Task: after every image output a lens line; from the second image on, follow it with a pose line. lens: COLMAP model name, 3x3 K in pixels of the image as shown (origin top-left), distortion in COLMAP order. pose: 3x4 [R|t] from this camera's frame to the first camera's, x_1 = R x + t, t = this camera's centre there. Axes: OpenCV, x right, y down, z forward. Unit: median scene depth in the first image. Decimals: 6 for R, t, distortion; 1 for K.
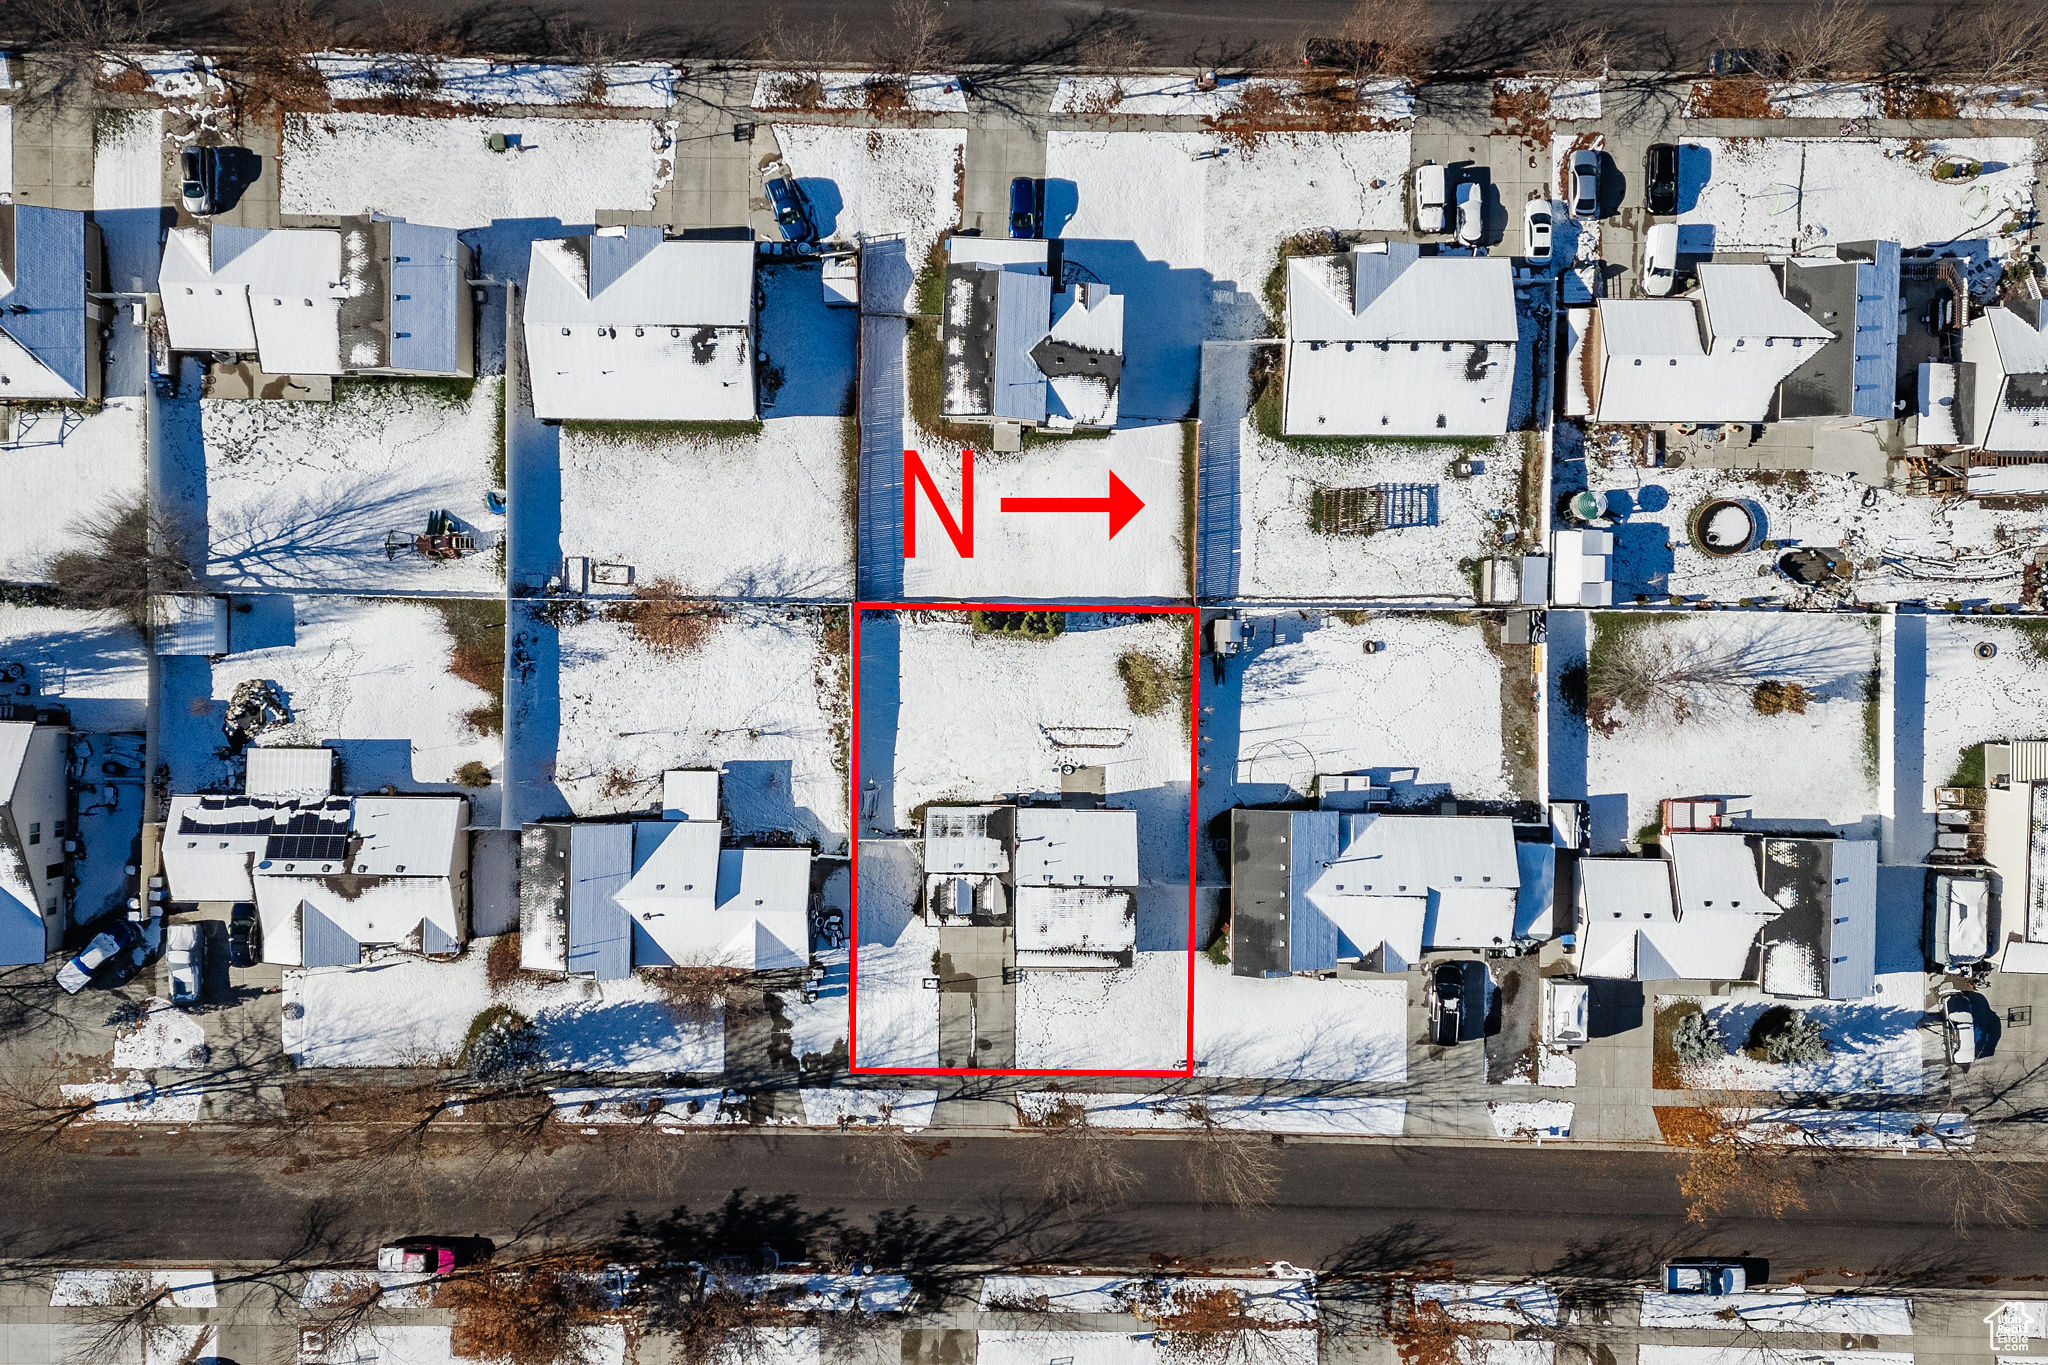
lens RADIAL K [[1425.5, 0, 1028.6], [0, 1425.5, 683.5], [0, 0, 1]] dist [0.004586, -0.007781]
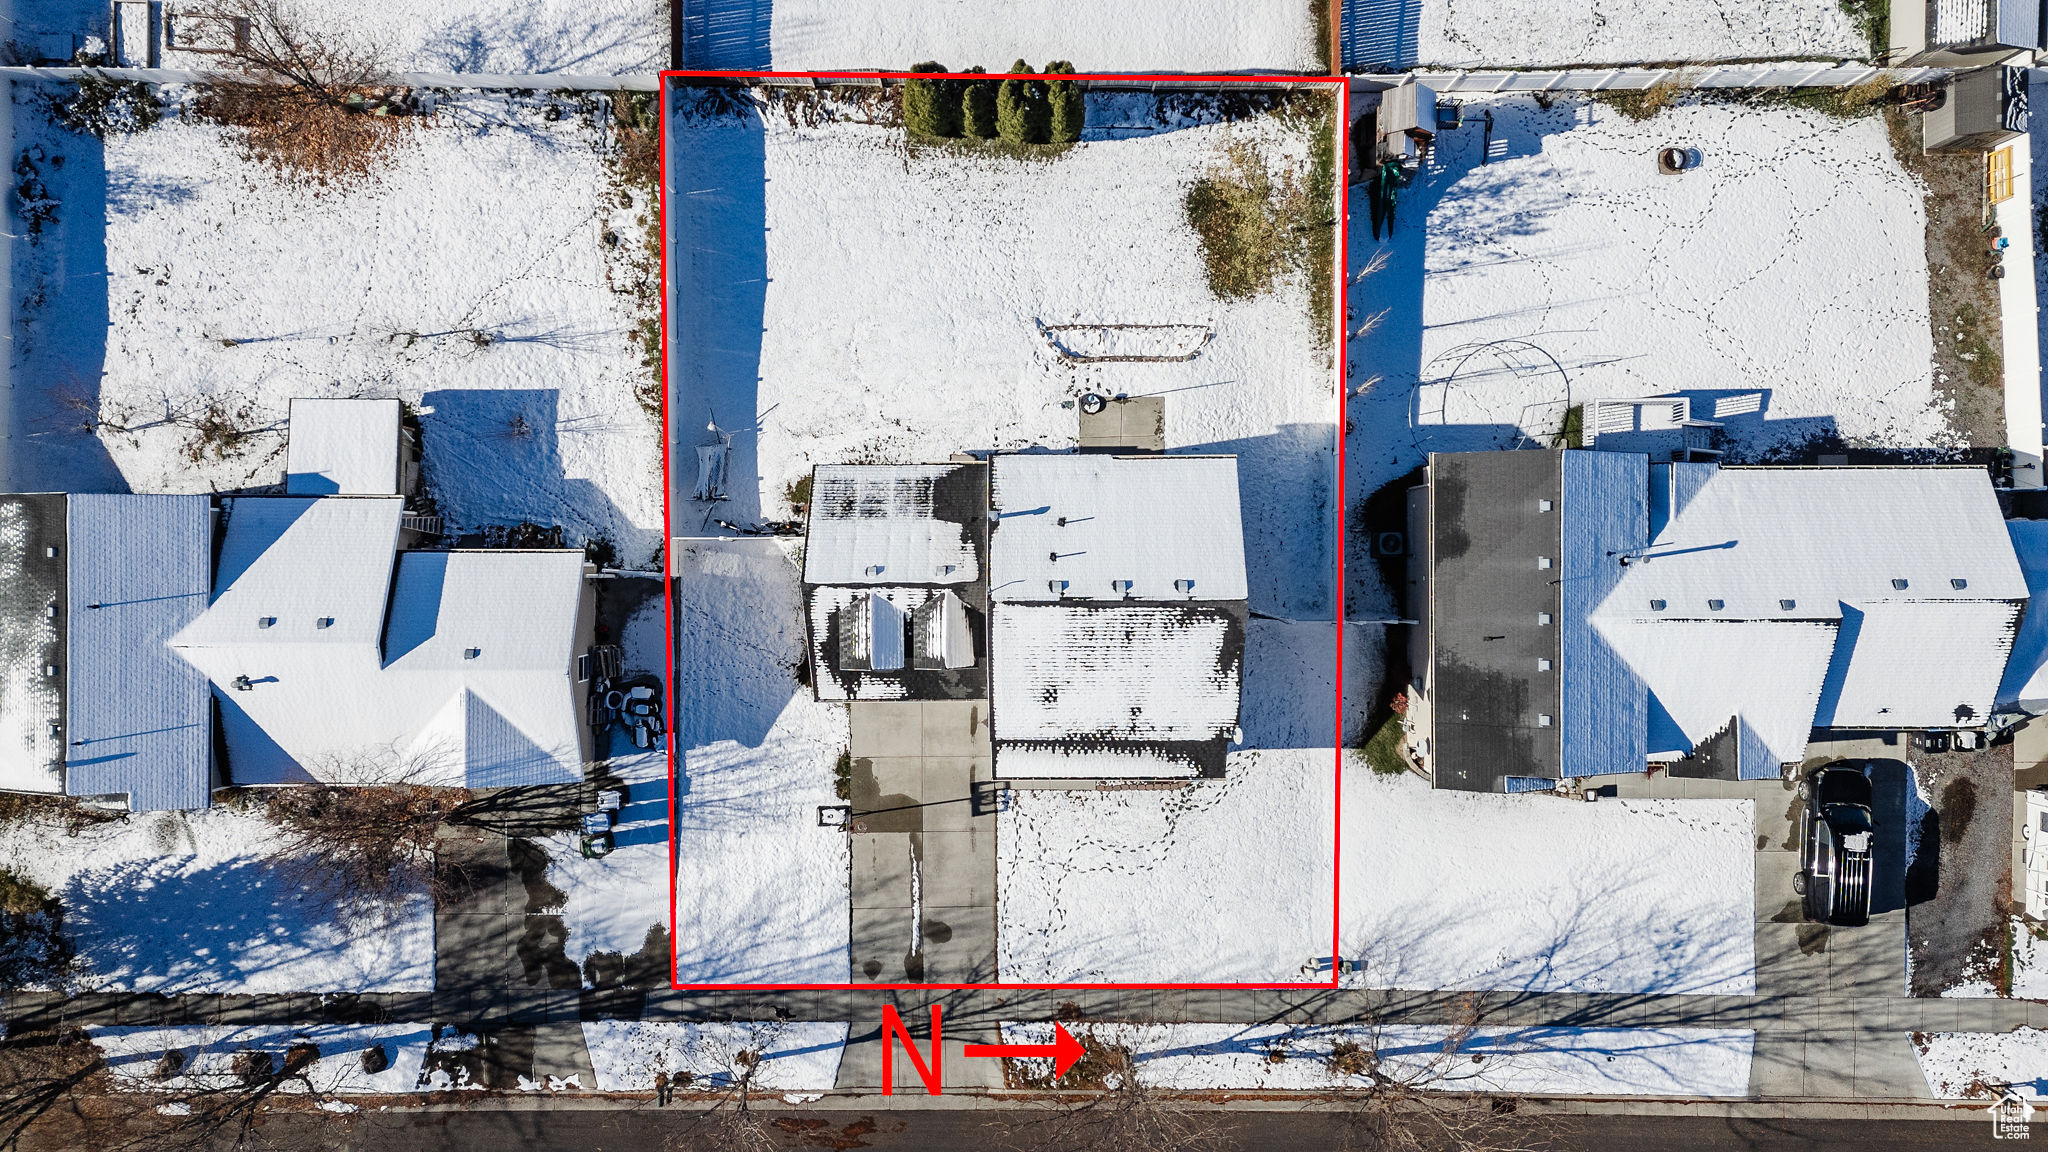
lens RADIAL K [[1432.5, 0, 1020.1], [0, 1432.5, 576.2], [0, 0, 1]] dist [-0.002679, -0.005872]
pose [[0.999927, -0.011932, -0.001870, 0.001683], [0.011960, 0.999805, 0.015688, 0.116086], [0.001683, -0.015709, 0.999875, 0.482589]]
